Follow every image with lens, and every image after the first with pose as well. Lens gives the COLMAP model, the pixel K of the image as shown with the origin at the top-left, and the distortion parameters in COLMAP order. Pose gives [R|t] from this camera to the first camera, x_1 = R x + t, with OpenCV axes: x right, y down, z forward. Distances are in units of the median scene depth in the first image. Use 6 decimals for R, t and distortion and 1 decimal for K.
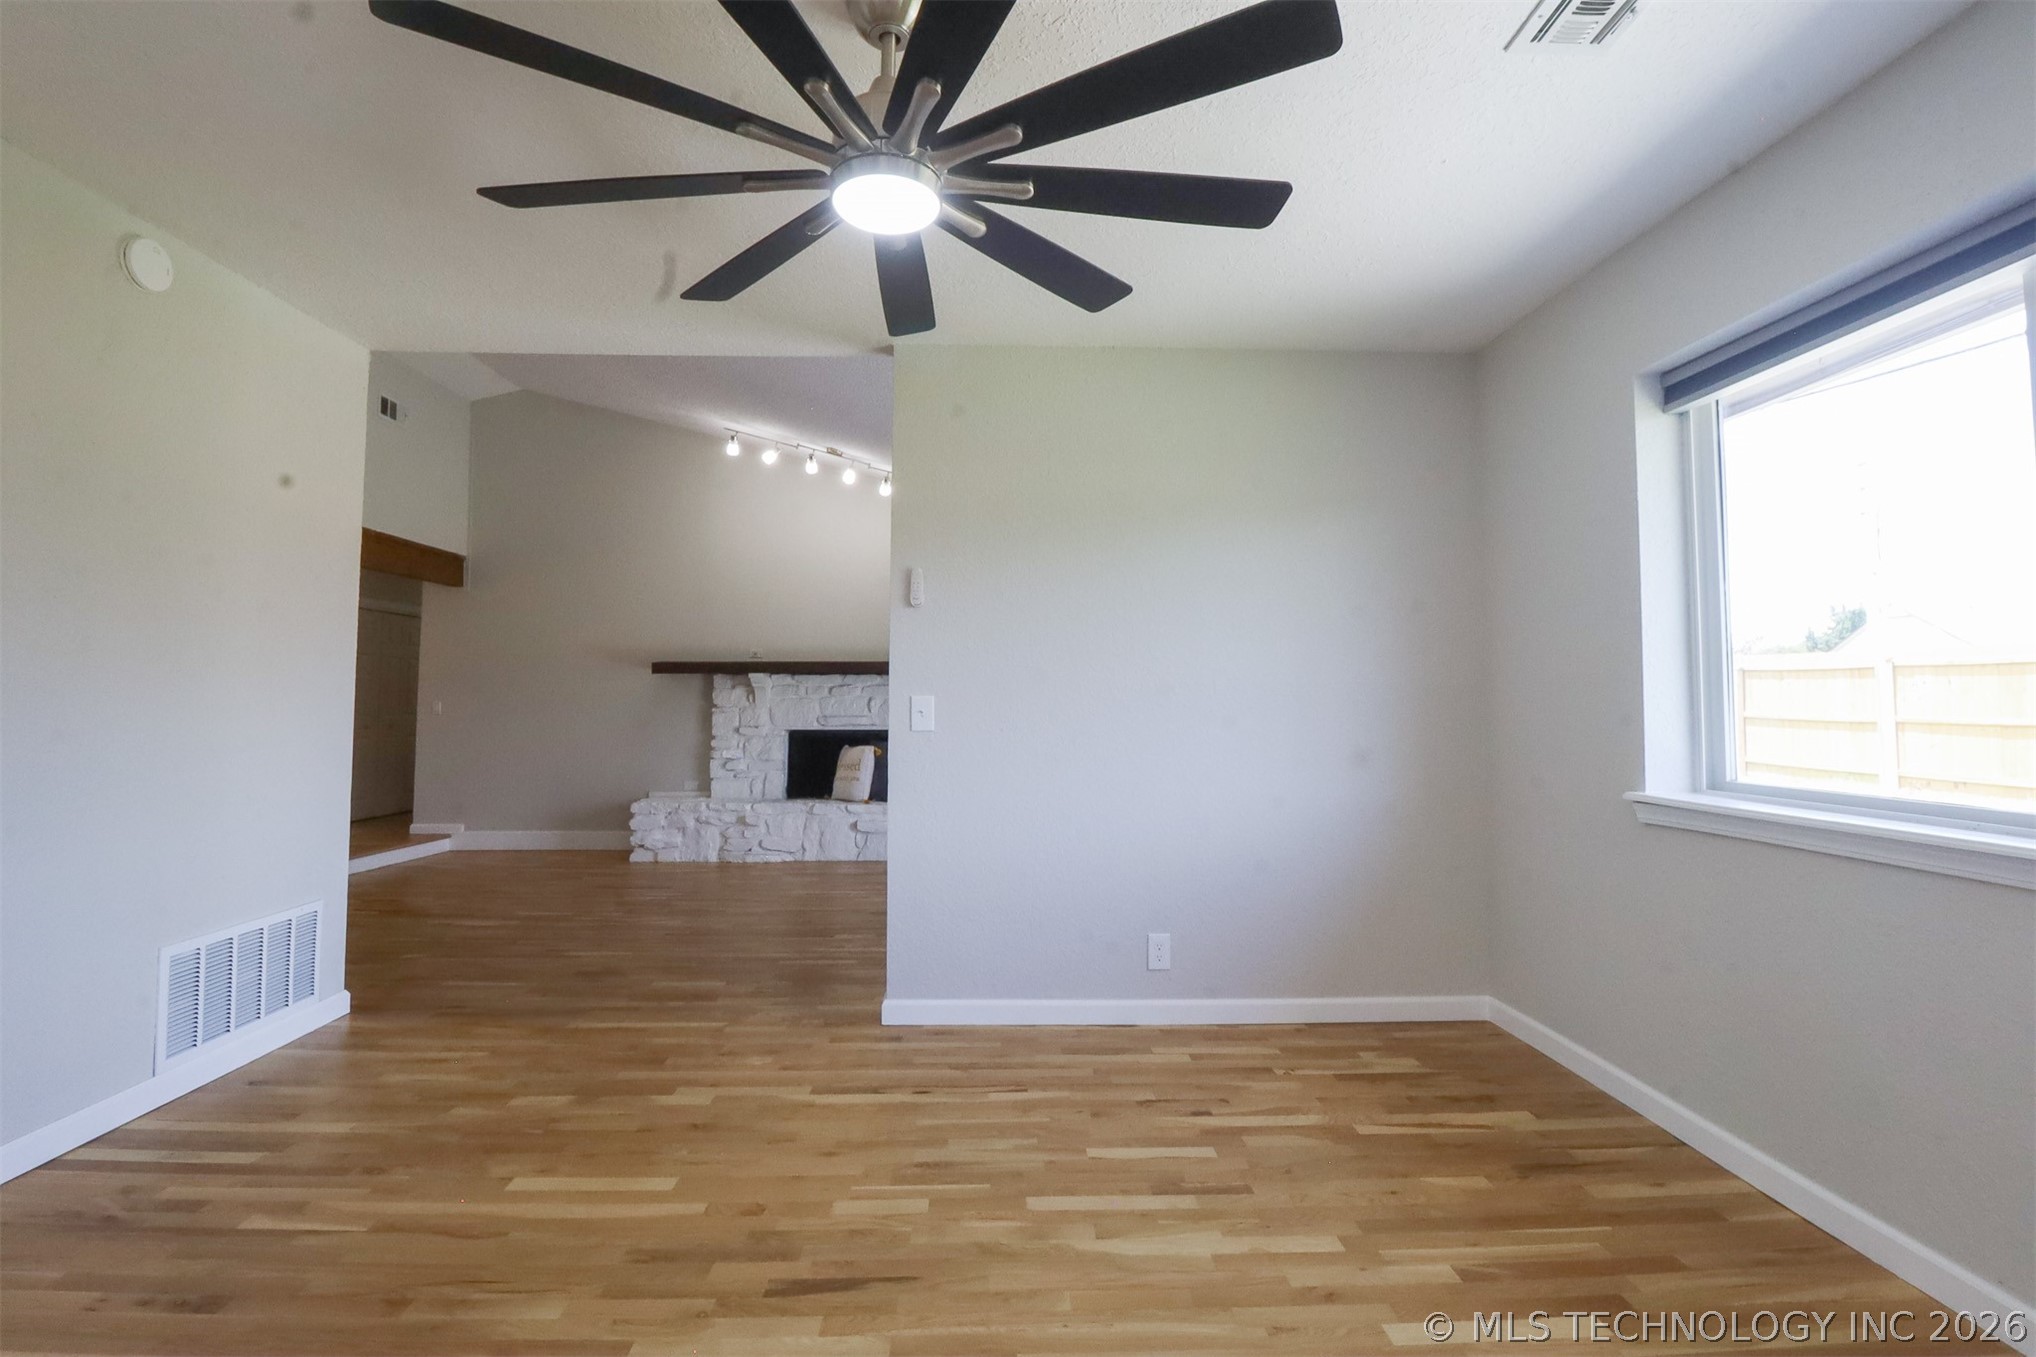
lens RADIAL K [[944.8, 0, 1009.6], [0, 944.8, 655.7], [0, 0, 1]] dist [0.000985, -0.013771]
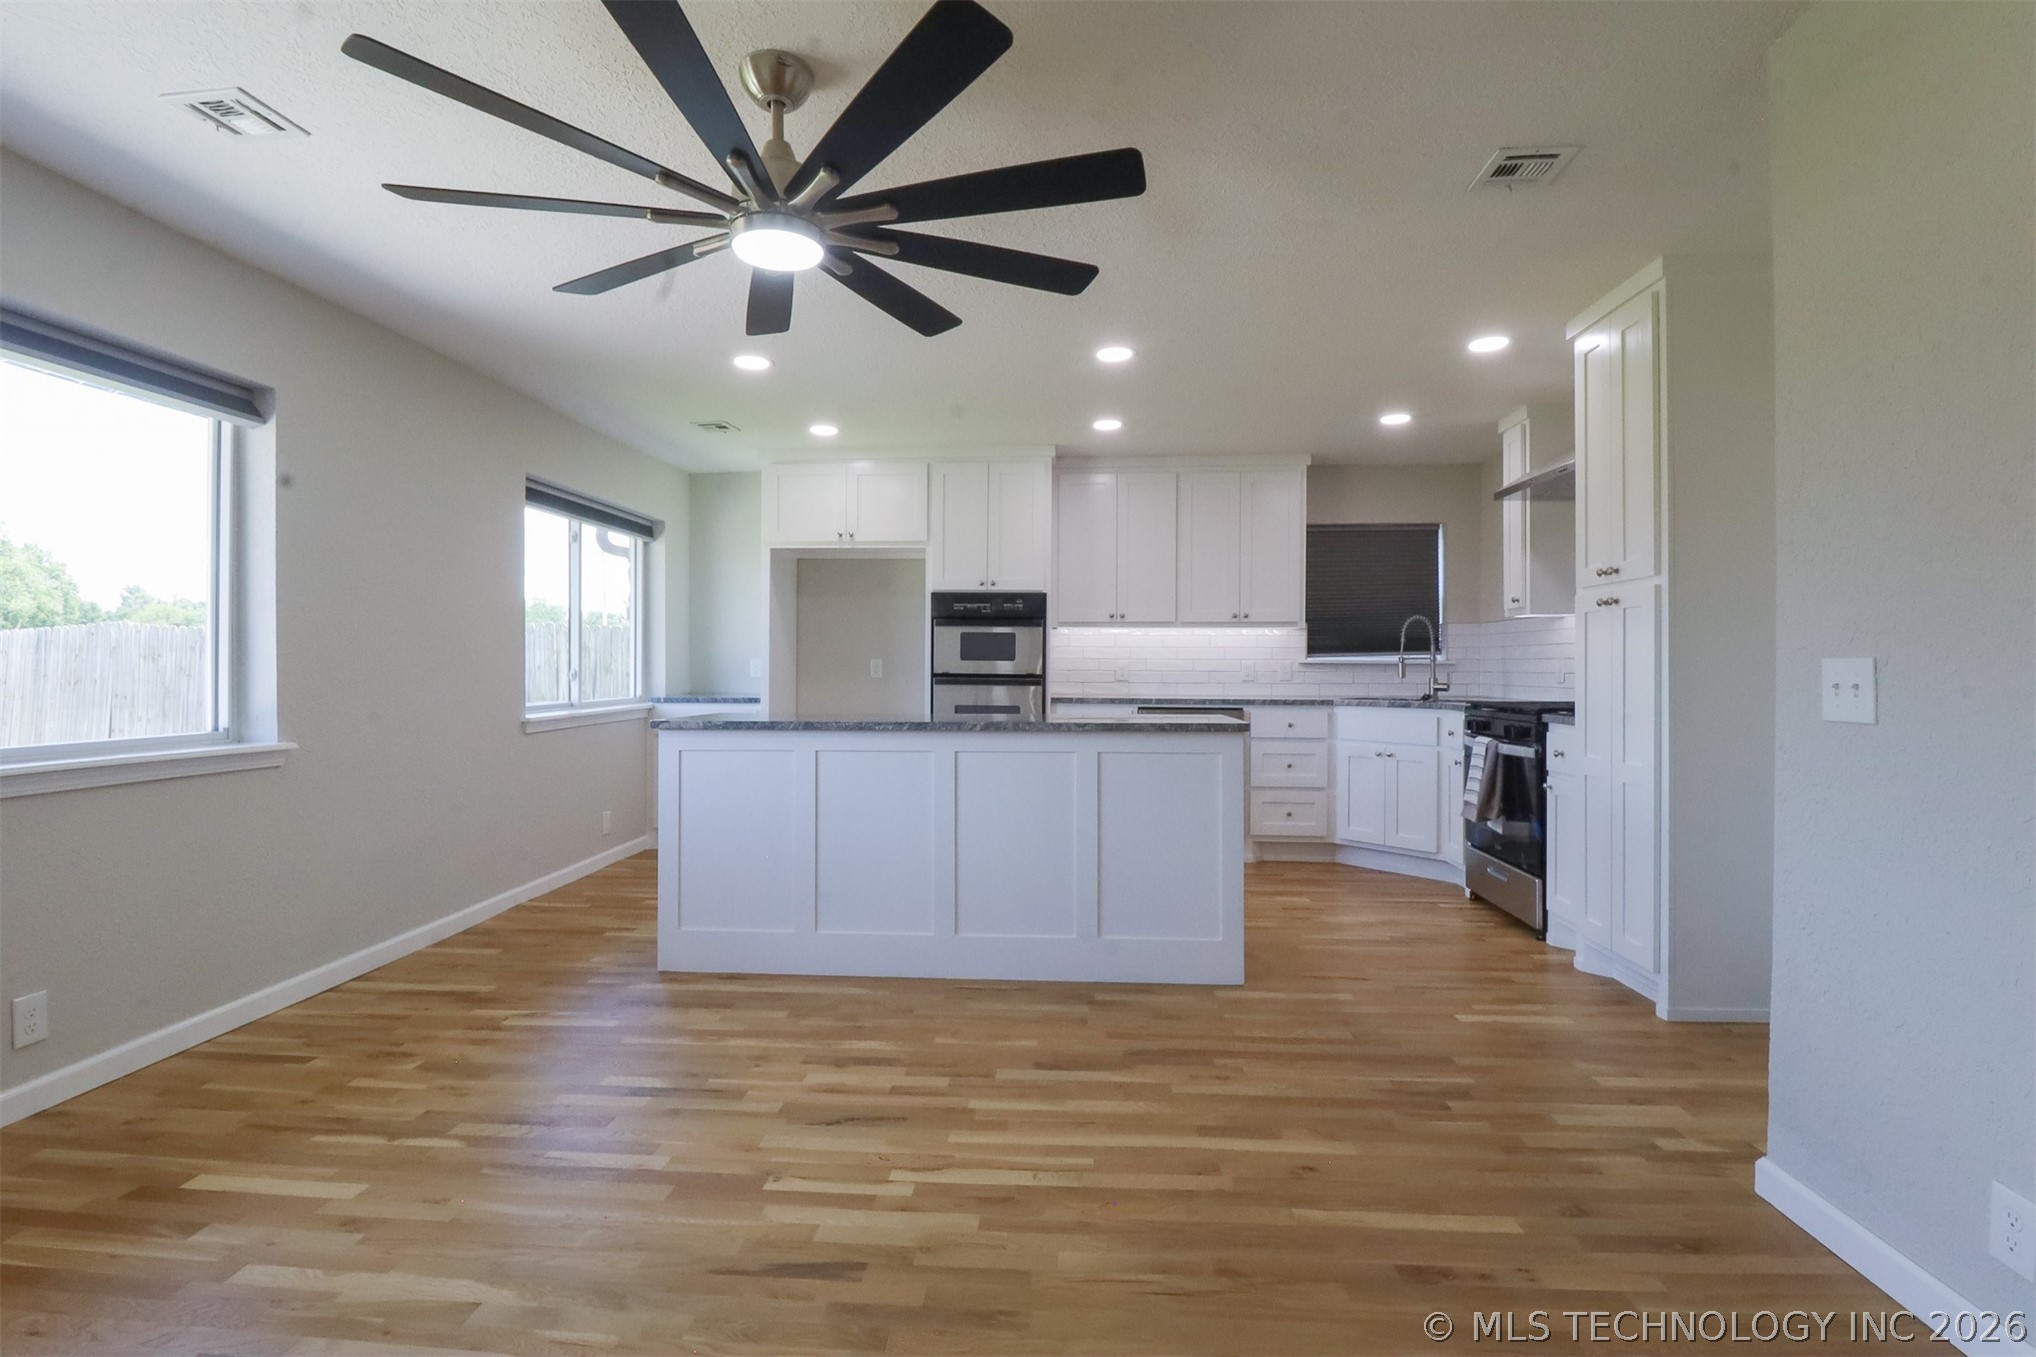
lens RADIAL K [[944.8, 0, 1009.6], [0, 944.8, 655.7], [0, 0, 1]] dist [0.000985, -0.013771]
pose [[-0.995478, -0.000297, 0.094996, -0.363605], [-0.005674, 0.998396, -0.056335, 0.066693], [-0.094827, -0.056619, -0.993882, 1.445757]]
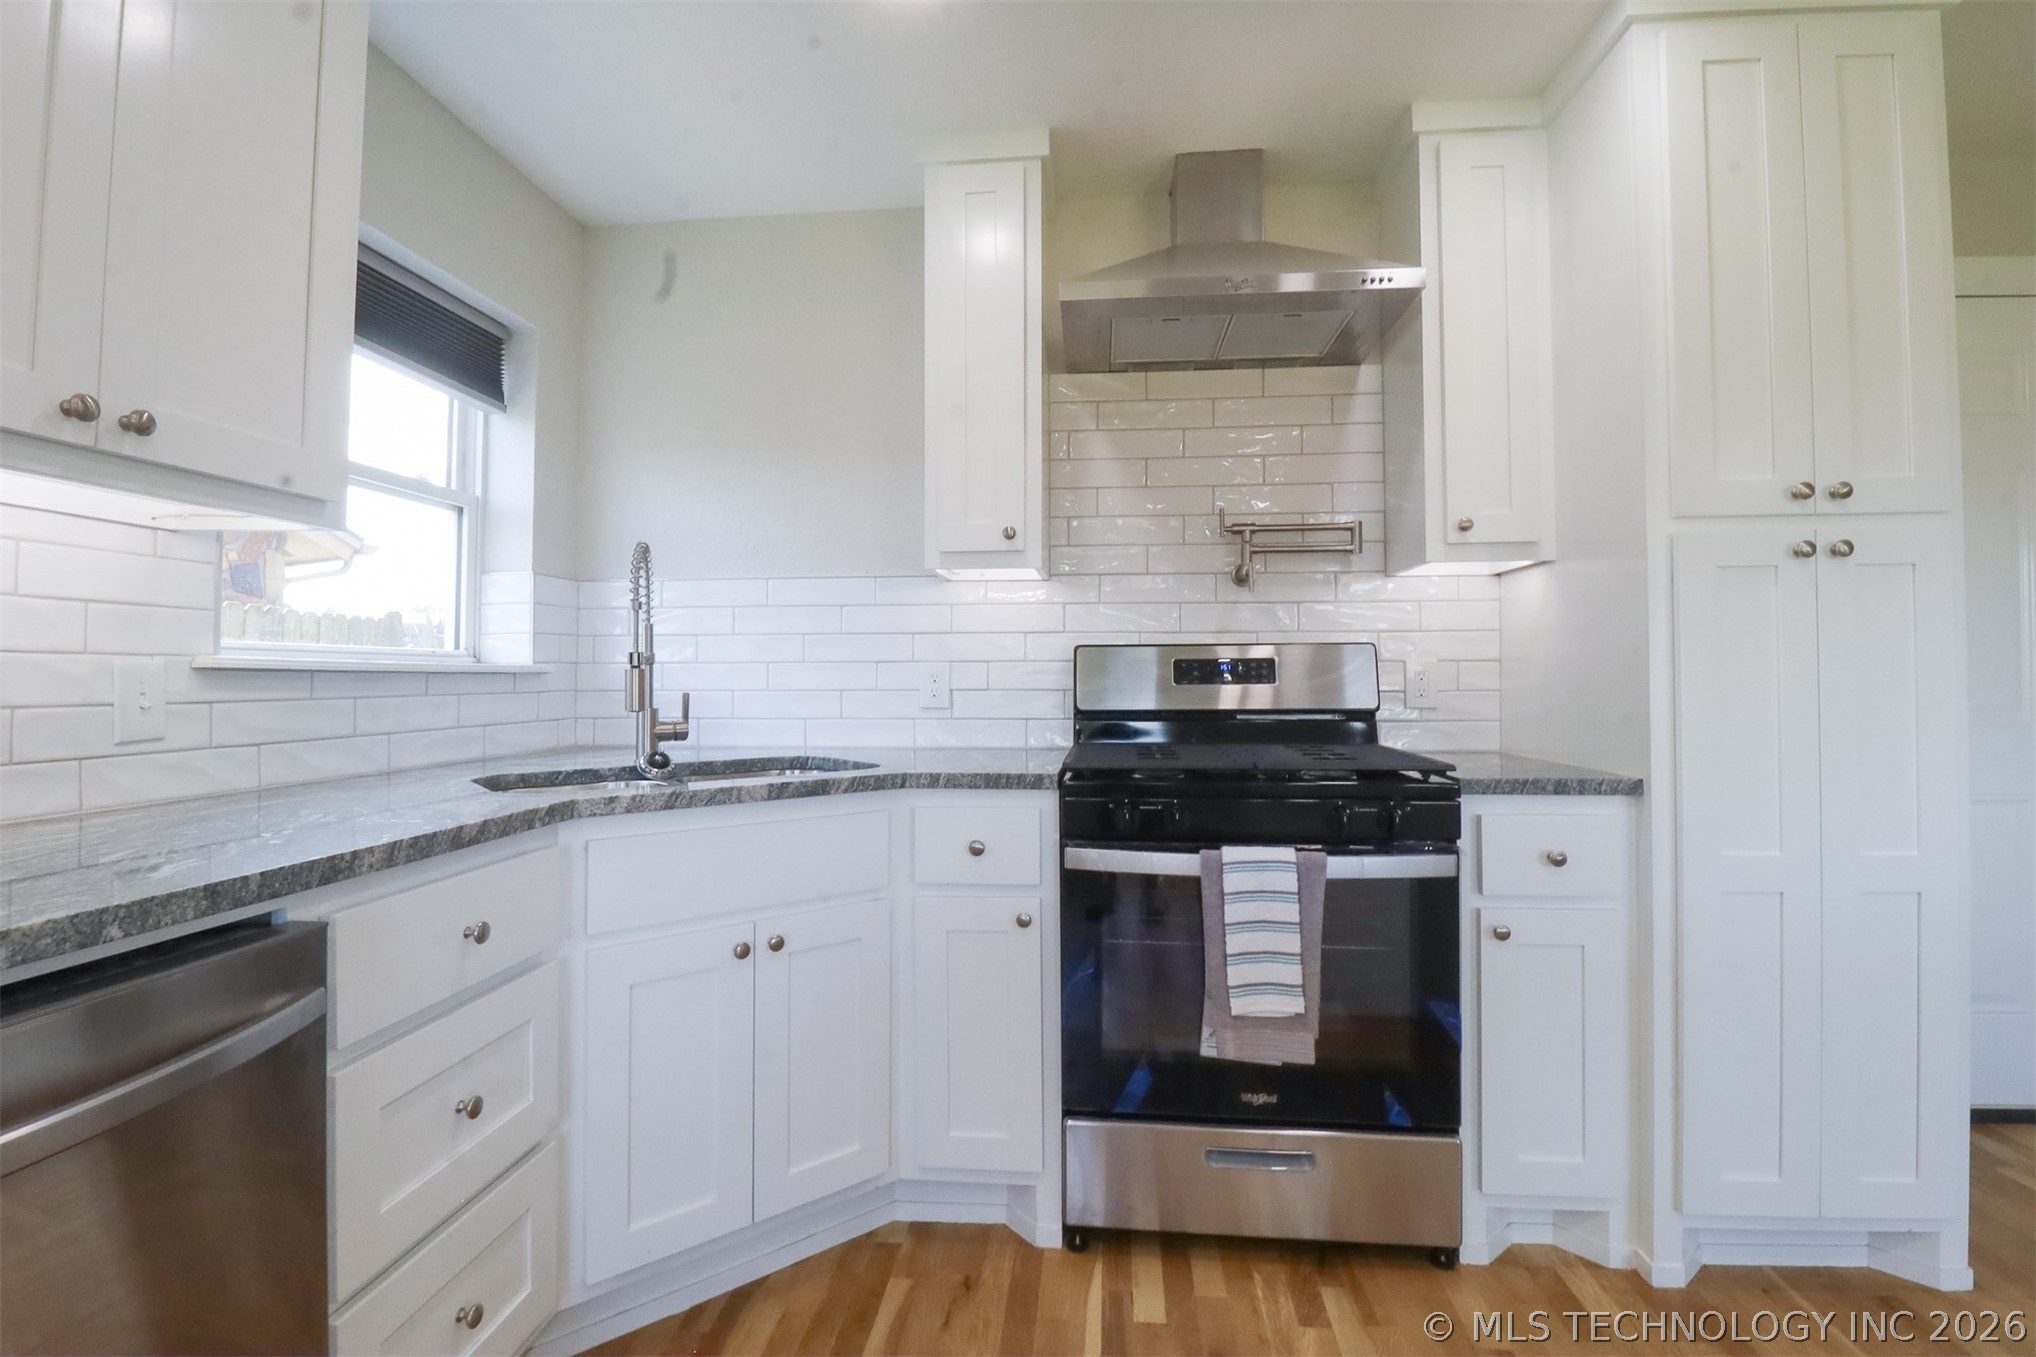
lens RADIAL K [[944.8, 0, 1009.6], [0, 944.8, 655.7], [0, 0, 1]] dist [0.000985, -0.013771]
pose [[-0.121791, -0.019803, -0.992358, -0.329889], [0.049485, 0.998436, -0.025998, -0.021187], [0.991321, -0.052273, -0.120620, -0.433101]]
